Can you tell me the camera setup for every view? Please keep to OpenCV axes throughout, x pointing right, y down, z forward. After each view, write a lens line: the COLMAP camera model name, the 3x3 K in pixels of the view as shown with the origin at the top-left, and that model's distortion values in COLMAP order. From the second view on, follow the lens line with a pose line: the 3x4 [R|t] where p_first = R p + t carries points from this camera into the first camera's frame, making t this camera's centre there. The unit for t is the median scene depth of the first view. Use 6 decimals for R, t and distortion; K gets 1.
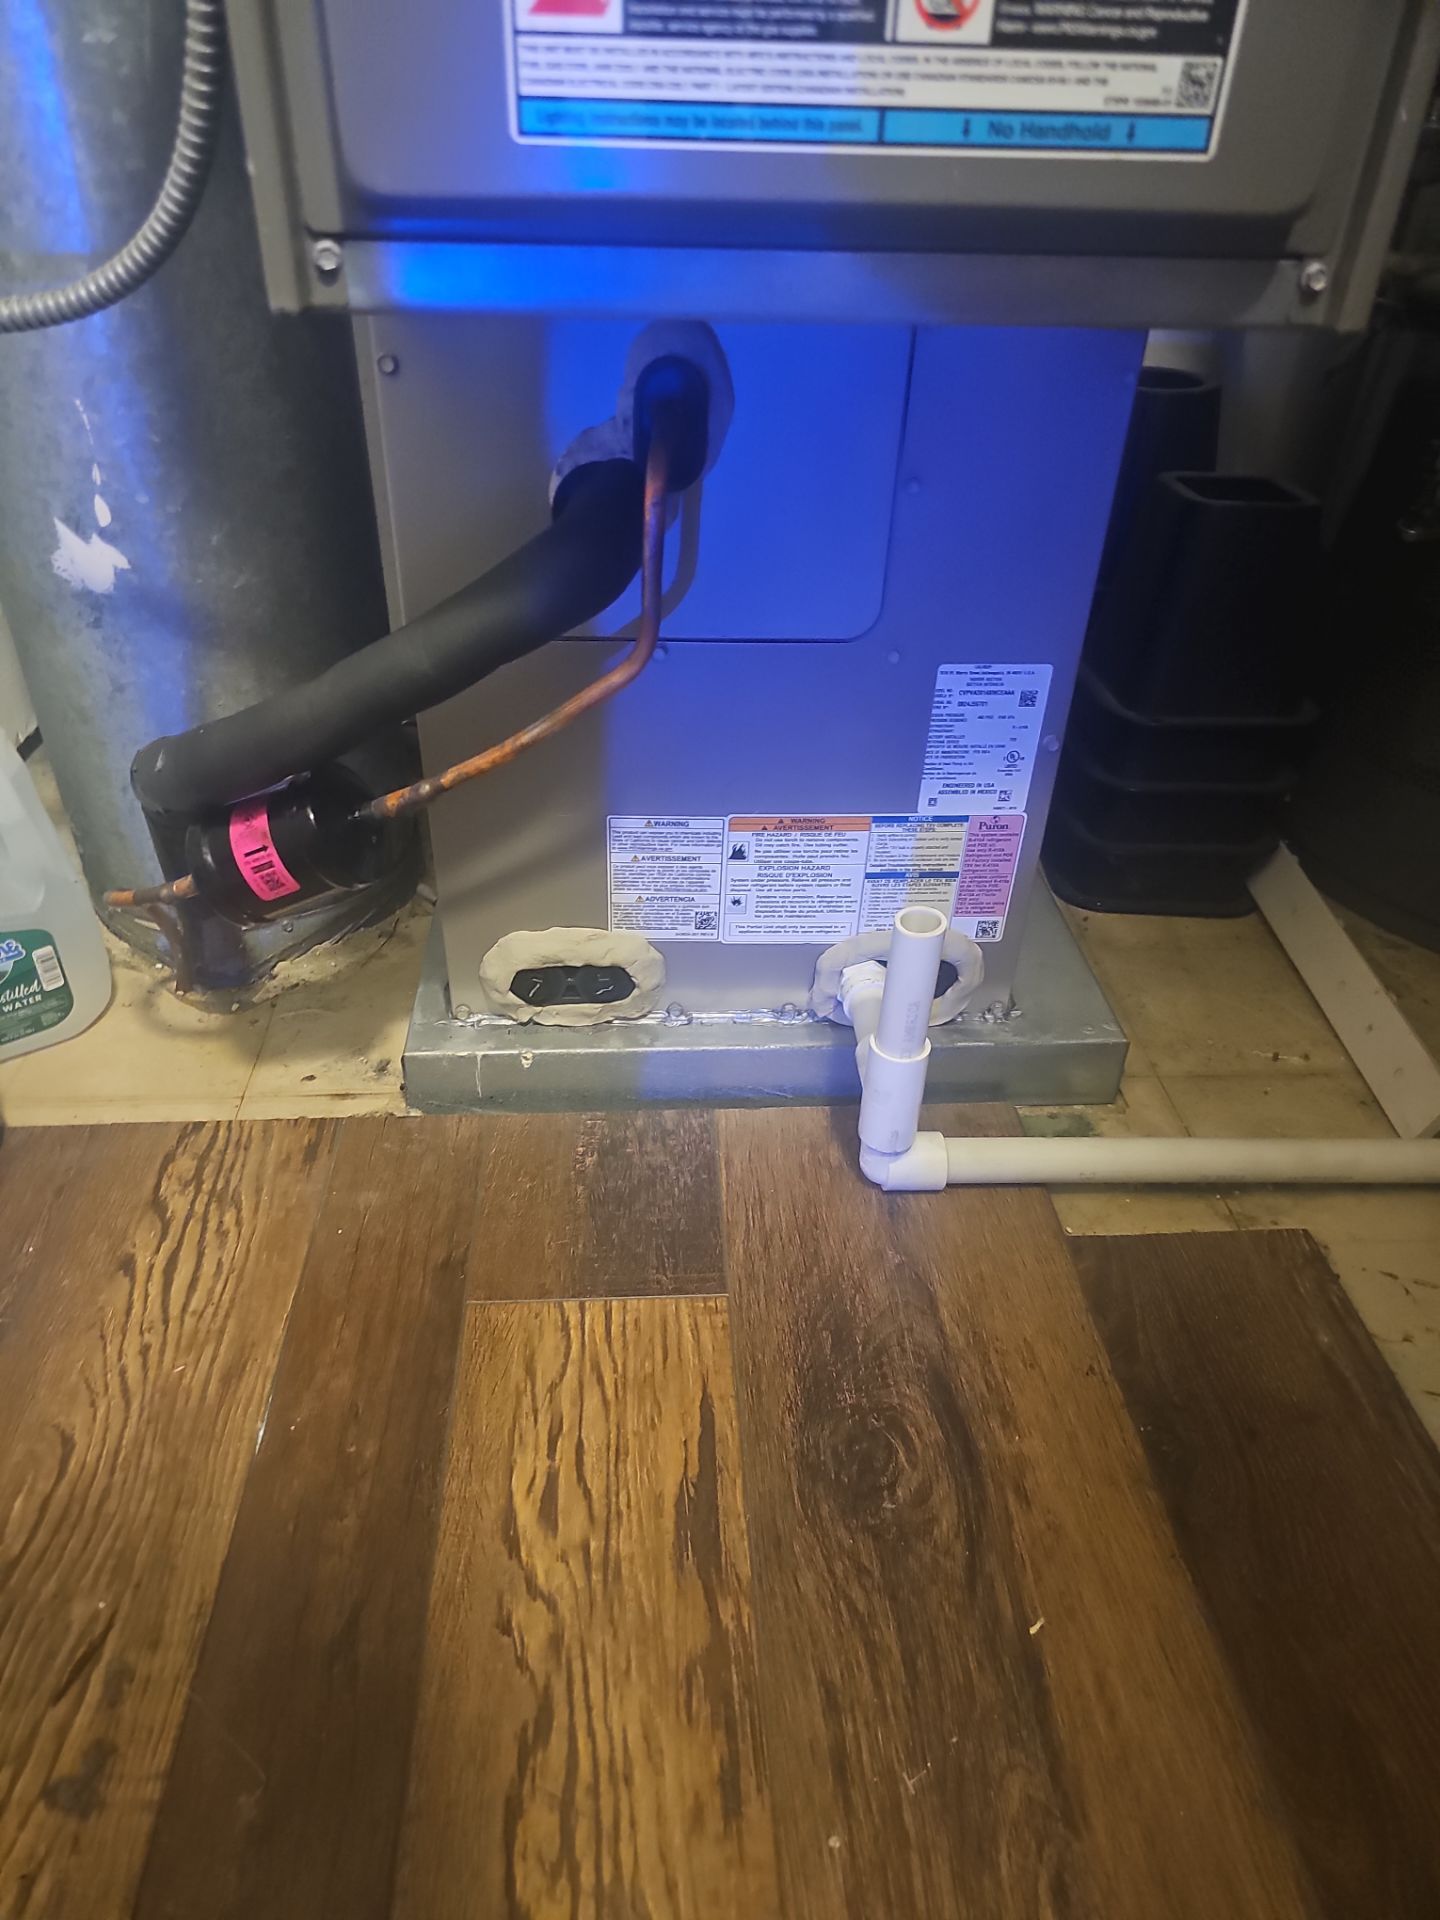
lens RADIAL K [[1265.0, 0, 710.3], [0, 1265.0, 973.9], [0, 0, 1]] dist [0.035552, -0.050196]
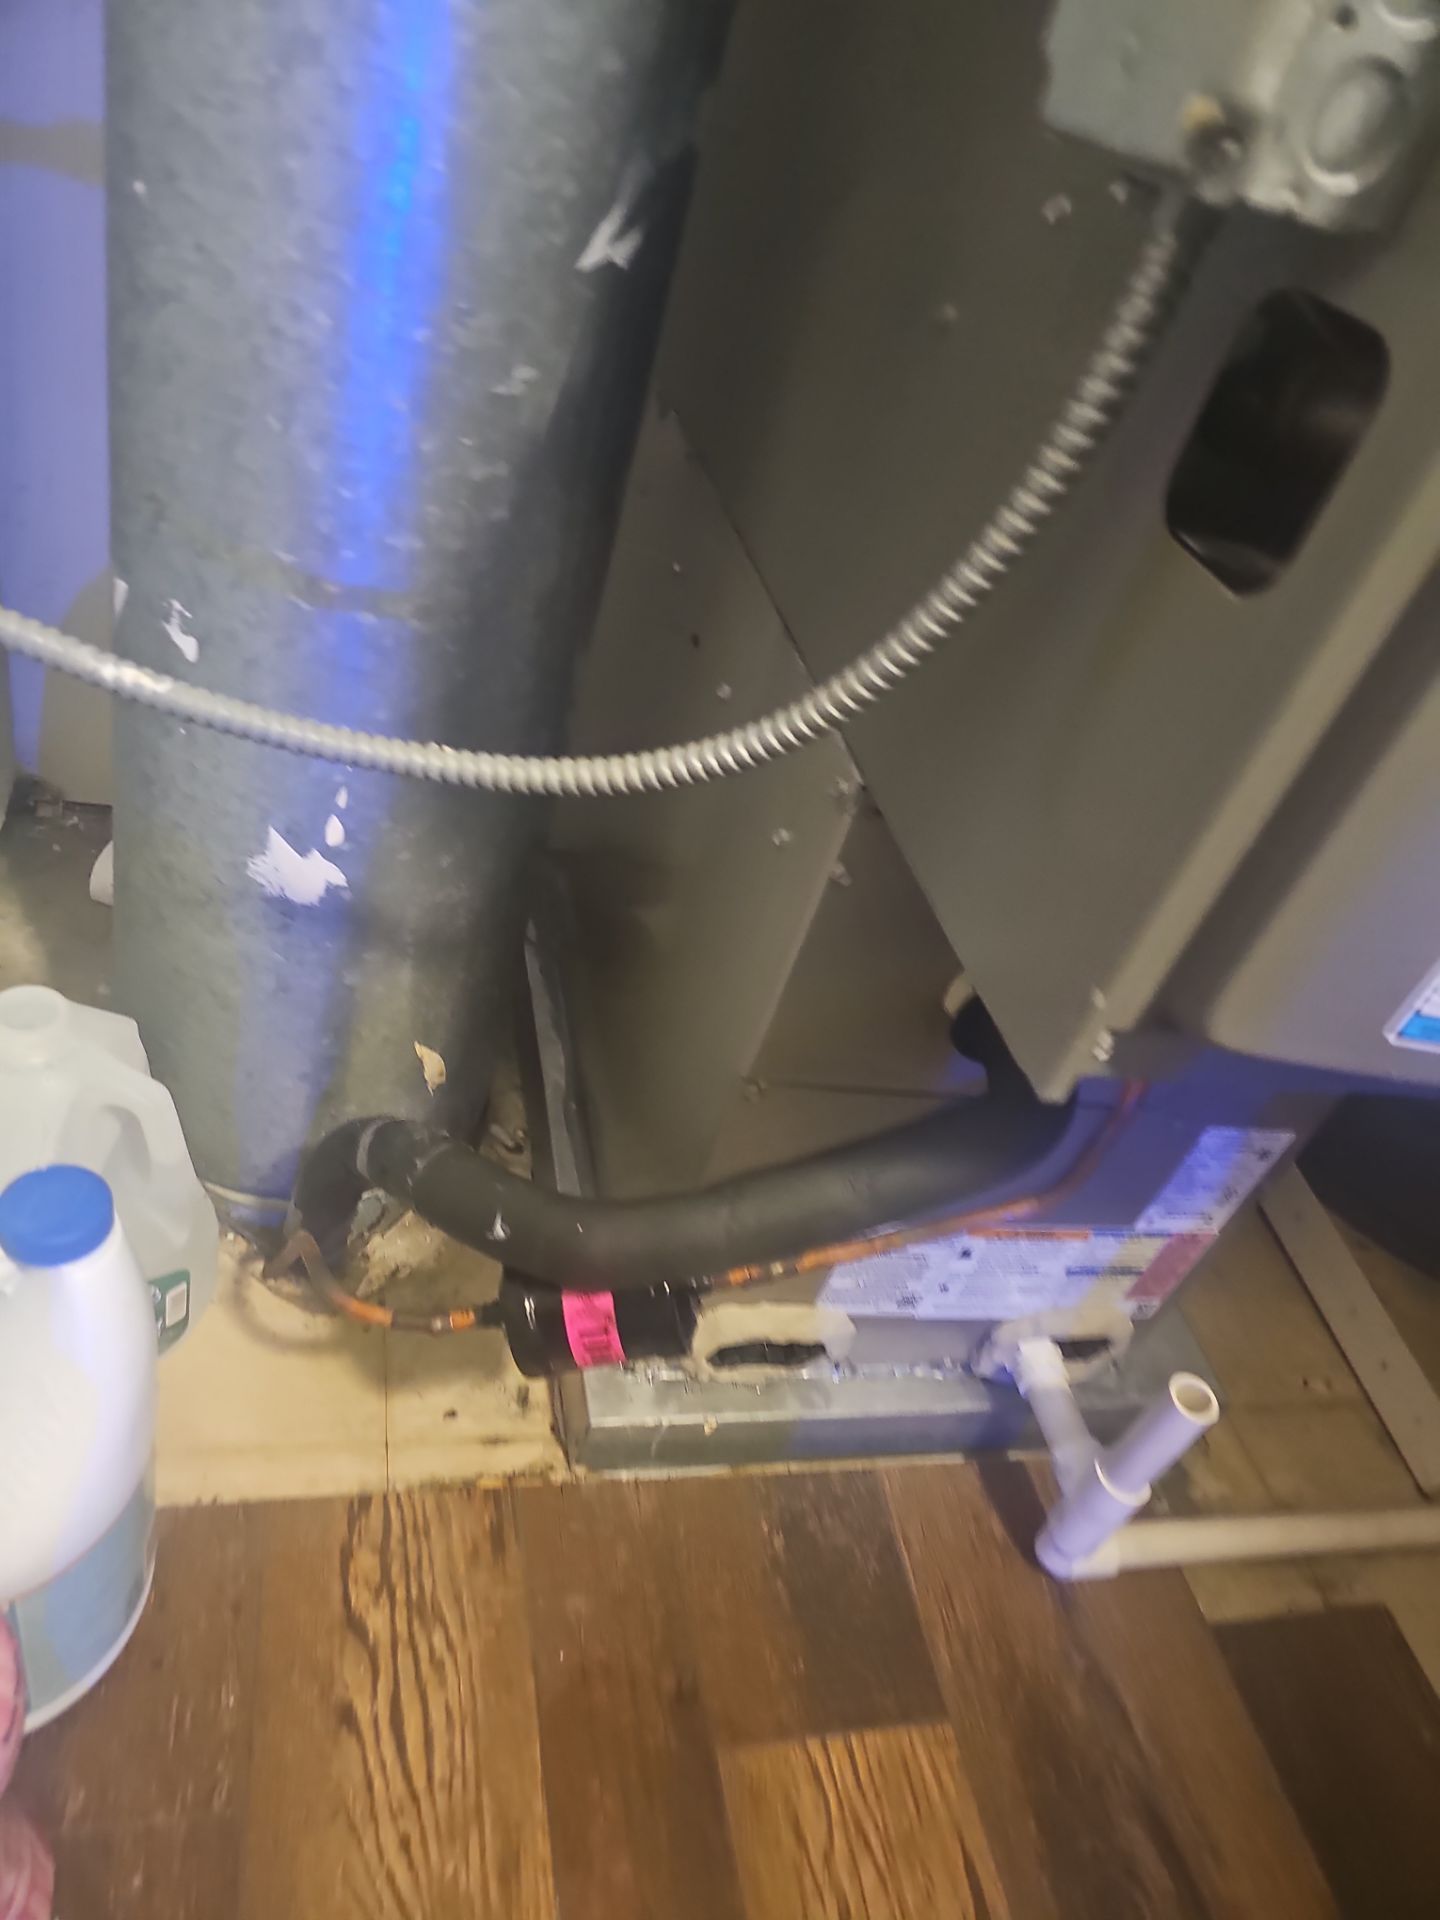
lens RADIAL K [[1265.0, 0, 710.3], [0, 1265.0, 973.9], [0, 0, 1]] dist [0.035552, -0.050196]
pose [[0.962781, 0.094397, 0.253263, -0.479934], [-0.110494, 0.992614, 0.050075, -0.368721], [-0.246666, -0.076196, 0.966101, 0.091901]]
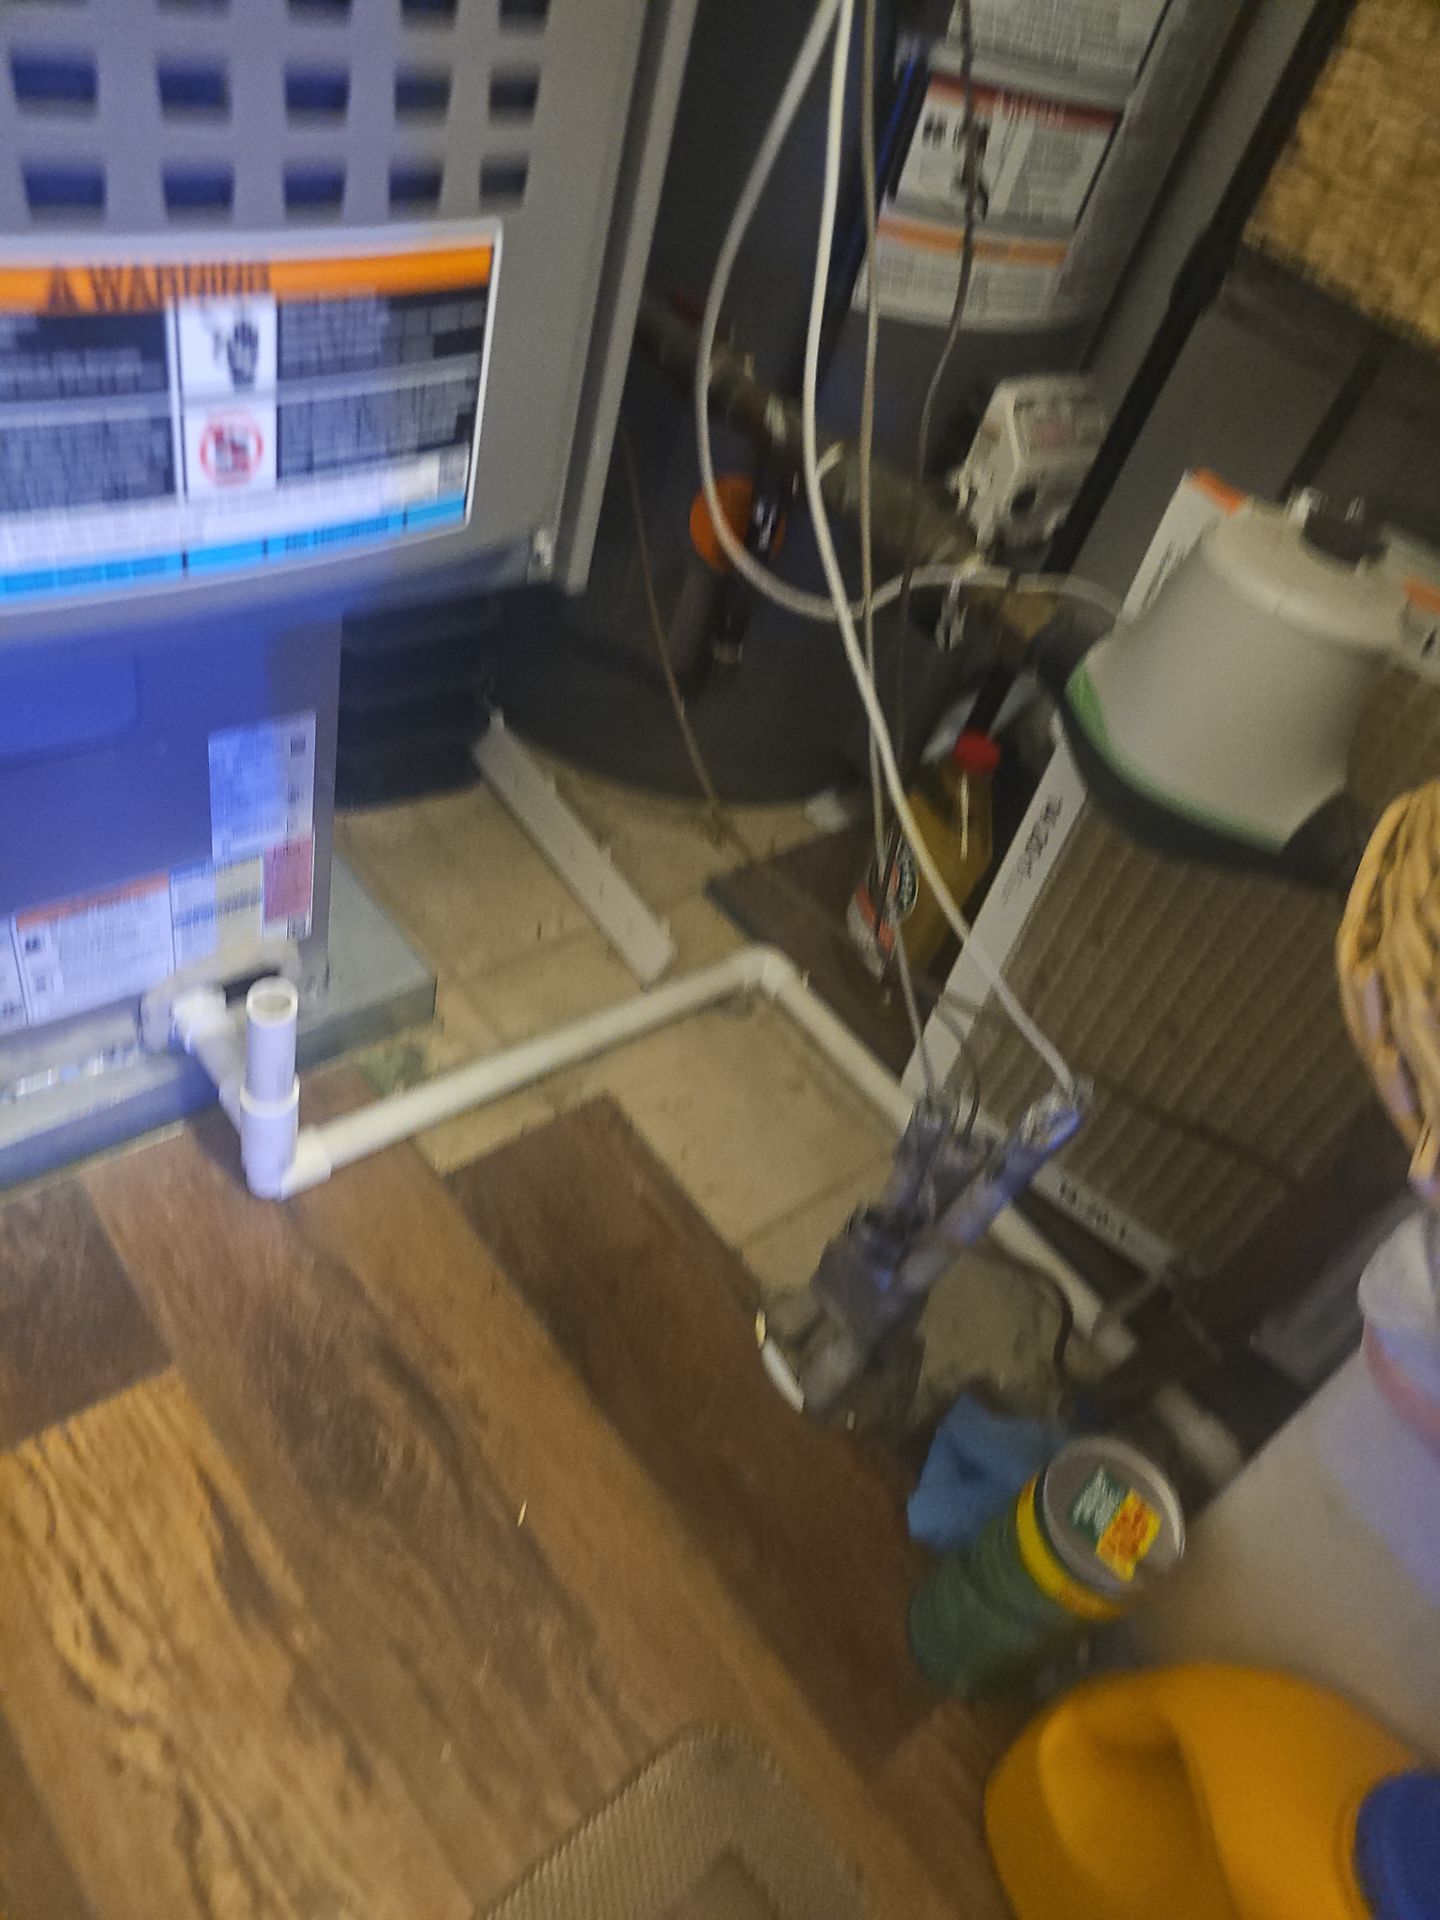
lens RADIAL K [[1265.0, 0, 710.3], [0, 1265.0, 973.9], [0, 0, 1]] dist [0.035552, -0.050196]
pose [[0.791034, -0.310332, 0.527219, -0.092147], [0.151474, 0.934308, 0.322683, -0.327928], [-0.592723, -0.175393, 0.786076, -0.061371]]
